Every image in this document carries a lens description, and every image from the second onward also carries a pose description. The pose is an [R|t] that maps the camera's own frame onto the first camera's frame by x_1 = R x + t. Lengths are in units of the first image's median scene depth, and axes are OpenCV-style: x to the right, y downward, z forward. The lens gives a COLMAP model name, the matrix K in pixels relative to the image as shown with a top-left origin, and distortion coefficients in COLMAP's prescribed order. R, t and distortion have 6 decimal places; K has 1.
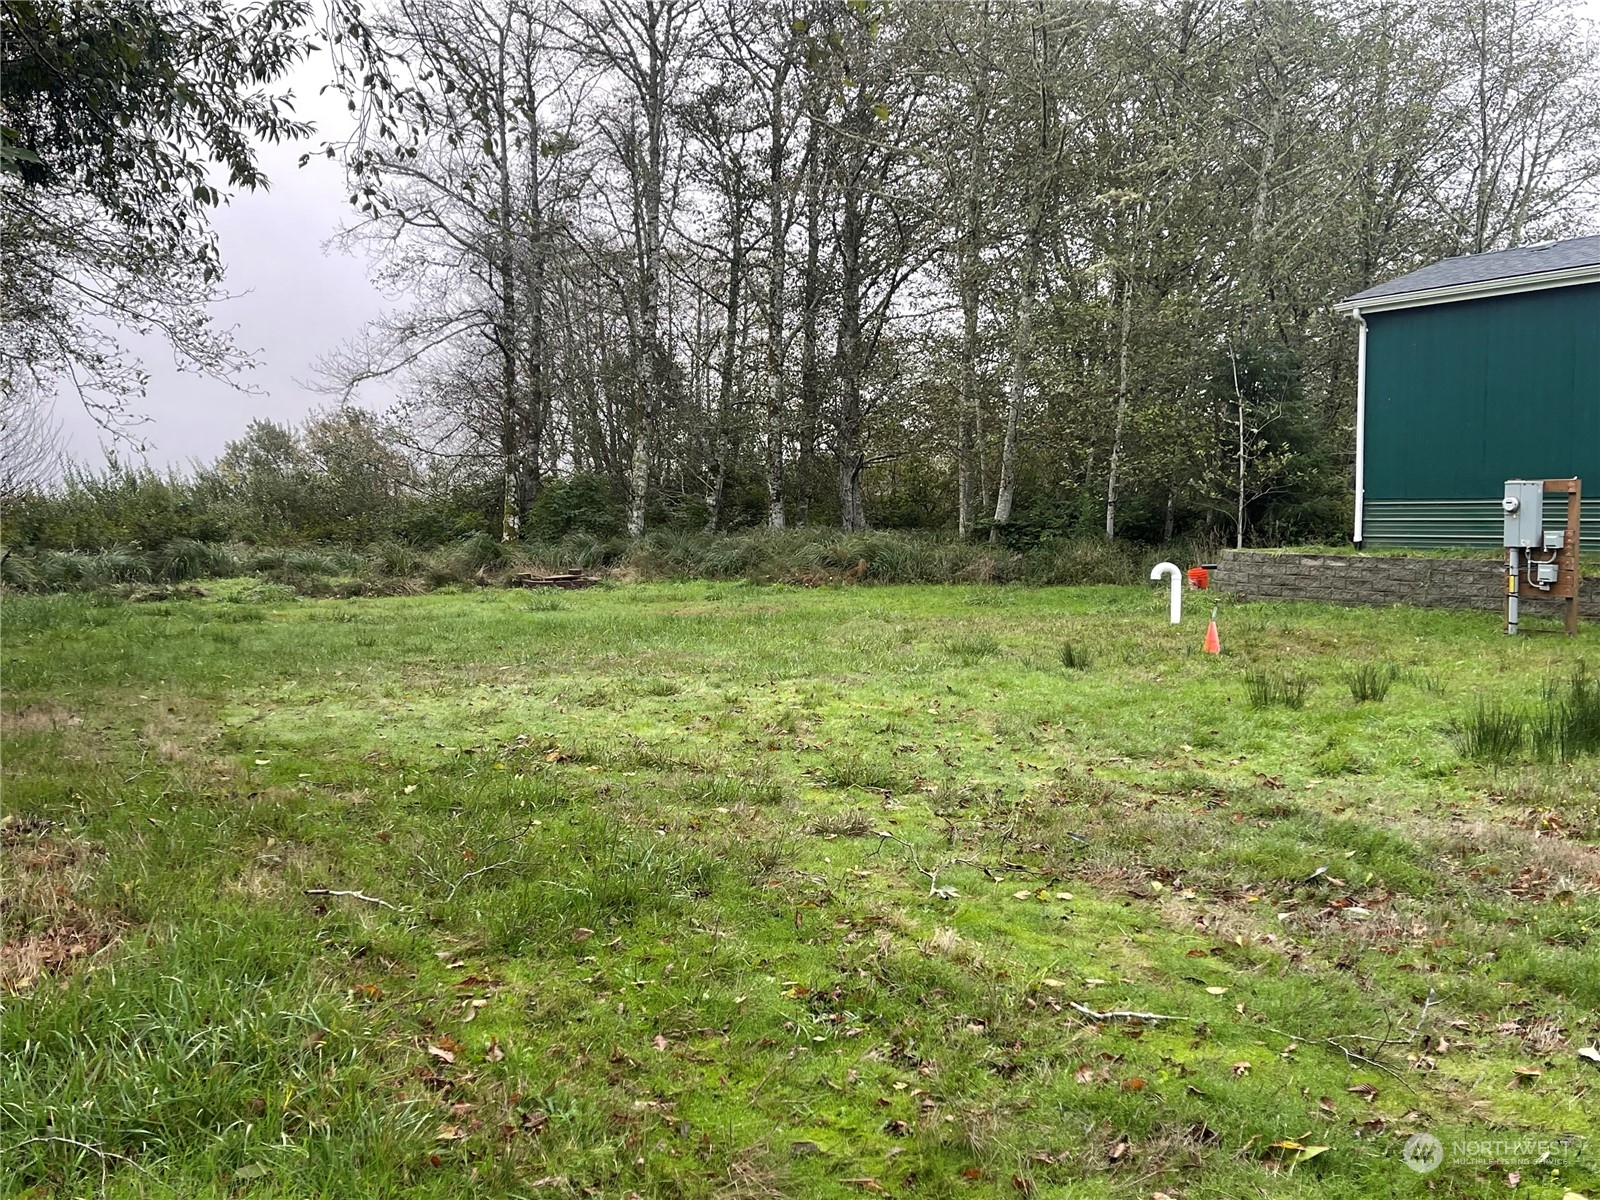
lens RADIAL K [[1621.4, 0, 801.3], [0, 1621.4, 589.1], [0, 0, 1]] dist [0.038516, 0.000000]
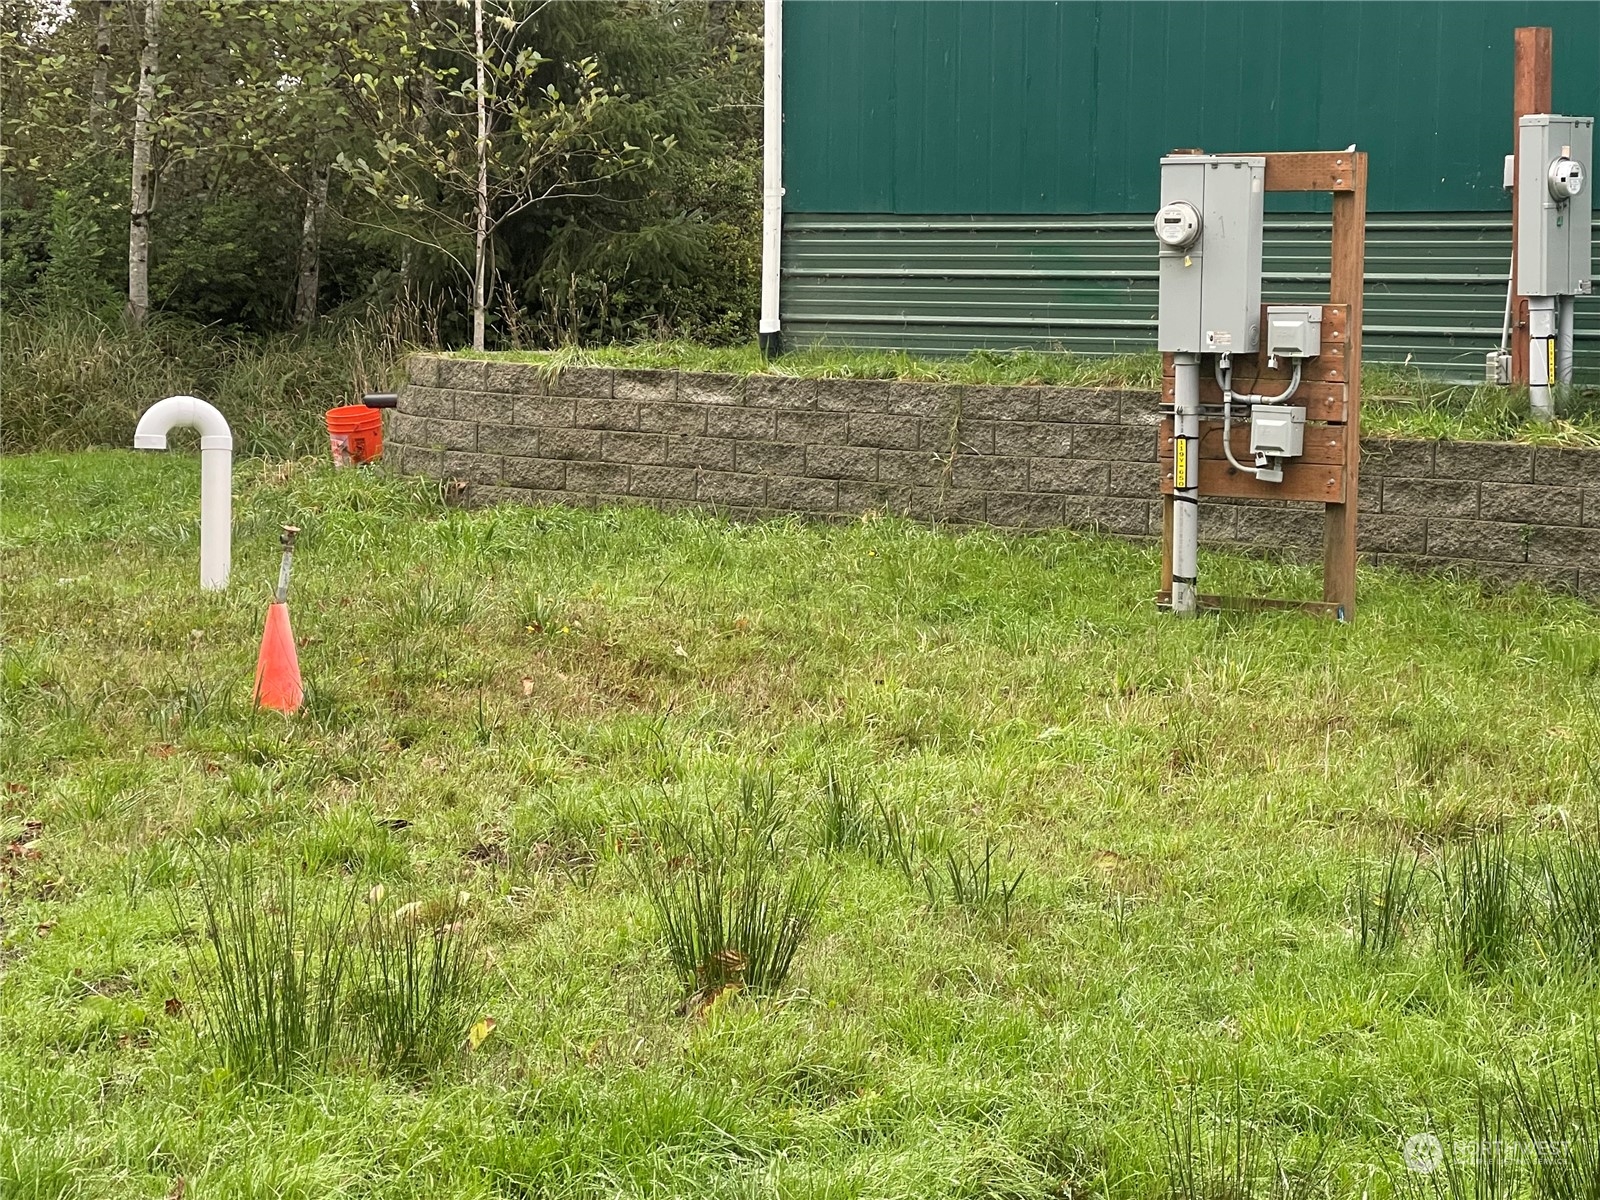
lens RADIAL K [[3517.2, 0, 805.0], [0, 3517.2, 597.6], [0, 0, 1]] dist [0.190264, 0.000000]
pose [[0.947370, -0.018202, 0.319621, 0.118655], [0.002991, 0.998842, 0.048019, -0.009860], [-0.320125, -0.044536, 0.946328, 0.310093]]
